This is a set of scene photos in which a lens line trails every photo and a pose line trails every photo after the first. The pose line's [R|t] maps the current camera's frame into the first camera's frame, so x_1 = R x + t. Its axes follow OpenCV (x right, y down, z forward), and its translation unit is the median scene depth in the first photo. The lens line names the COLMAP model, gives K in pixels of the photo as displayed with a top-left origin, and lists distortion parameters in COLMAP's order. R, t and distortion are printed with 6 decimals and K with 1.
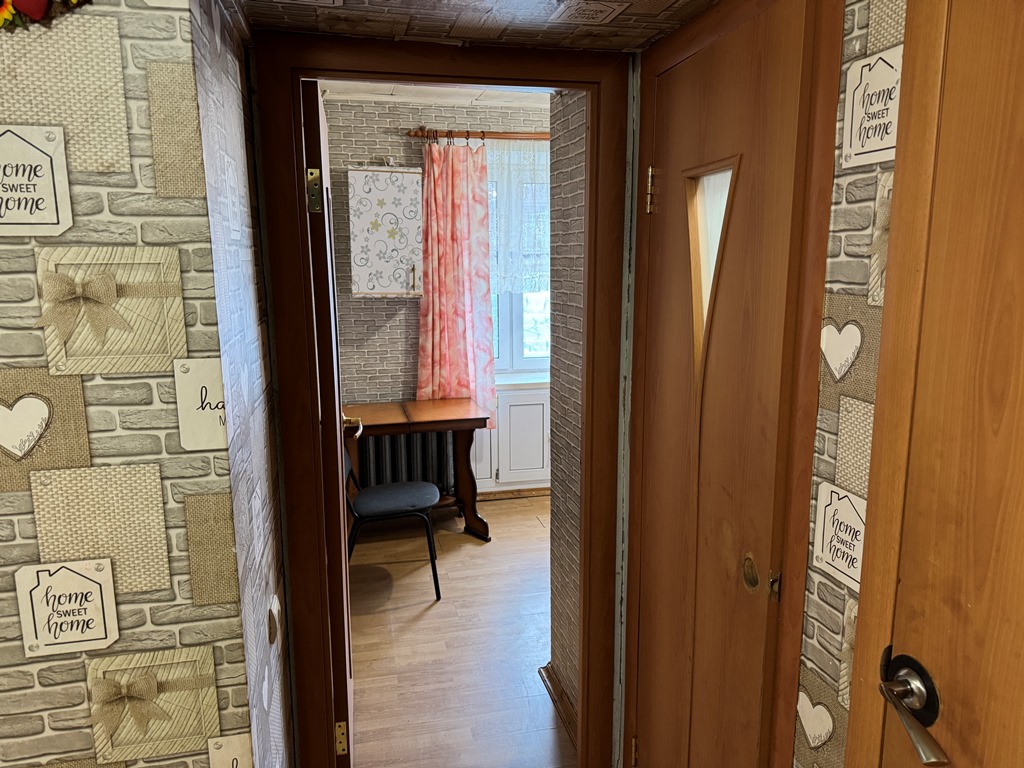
lens RADIAL K [[710.4, 0, 513.0], [0, 710.4, 380.5], [0, 0, 1]] dist [0.074503, -0.097195]
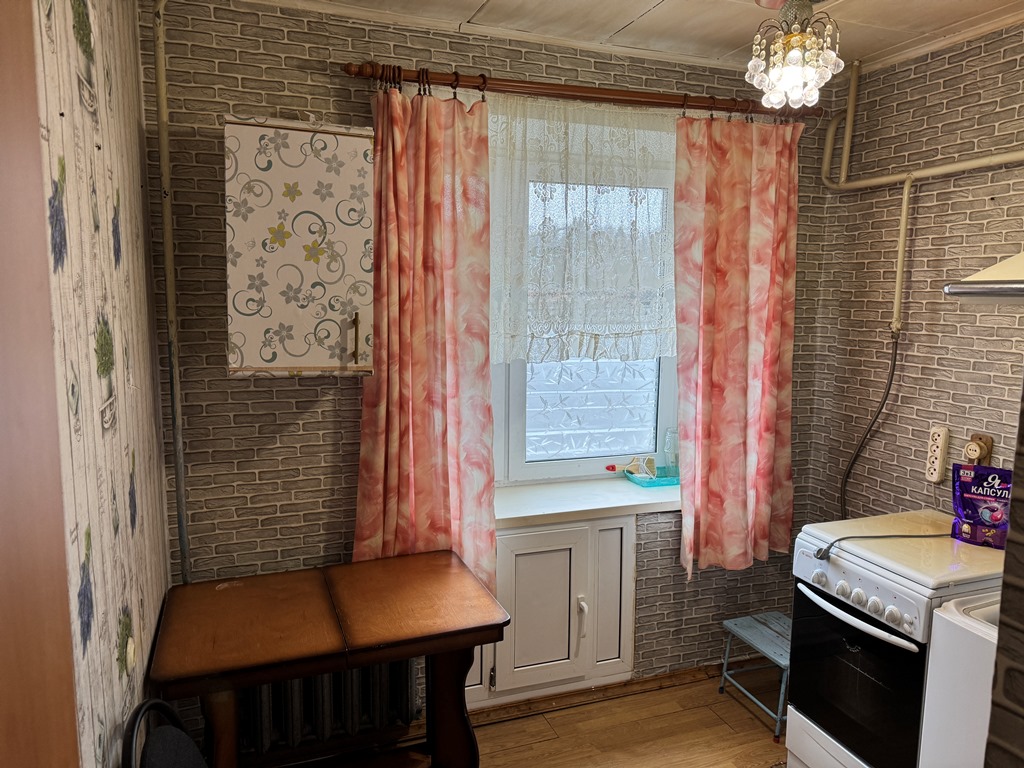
lens RADIAL K [[710.4, 0, 513.0], [0, 710.4, 380.5], [0, 0, 1]] dist [0.074503, -0.097195]
pose [[0.992207, 0.004974, 0.124502, -0.086416], [0.001156, 0.998792, -0.049116, -0.084481], [-0.124596, 0.048877, 0.991003, 0.455951]]
